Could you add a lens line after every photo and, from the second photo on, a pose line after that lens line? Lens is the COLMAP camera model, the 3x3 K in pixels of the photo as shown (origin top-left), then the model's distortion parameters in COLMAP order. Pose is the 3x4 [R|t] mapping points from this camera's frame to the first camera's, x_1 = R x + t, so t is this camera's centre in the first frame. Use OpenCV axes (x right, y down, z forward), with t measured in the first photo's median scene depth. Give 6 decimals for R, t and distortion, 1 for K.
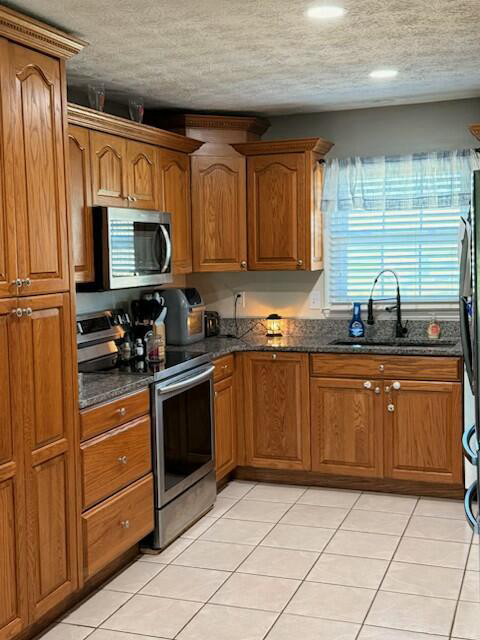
lens RADIAL K [[831.6, 0, 240.0], [0, 831.6, 320.0], [0, 0, 1]] dist [0.226916, -0.002670]
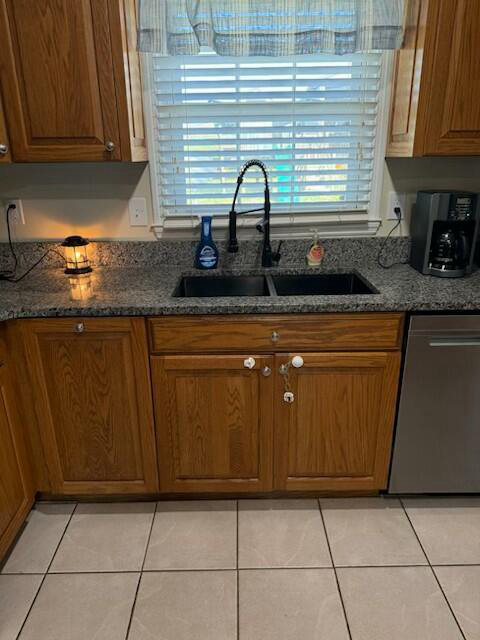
lens RADIAL K [[450.5, 0, 240.0], [0, 450.5, 320.0], [0, 0, 1]] dist [0.106617, -0.178256]
pose [[0.937463, -0.110931, 0.329937, 0.039492], [0.025502, 0.967200, 0.252733, -0.031497], [-0.347151, -0.228513, 0.909543, 0.659497]]
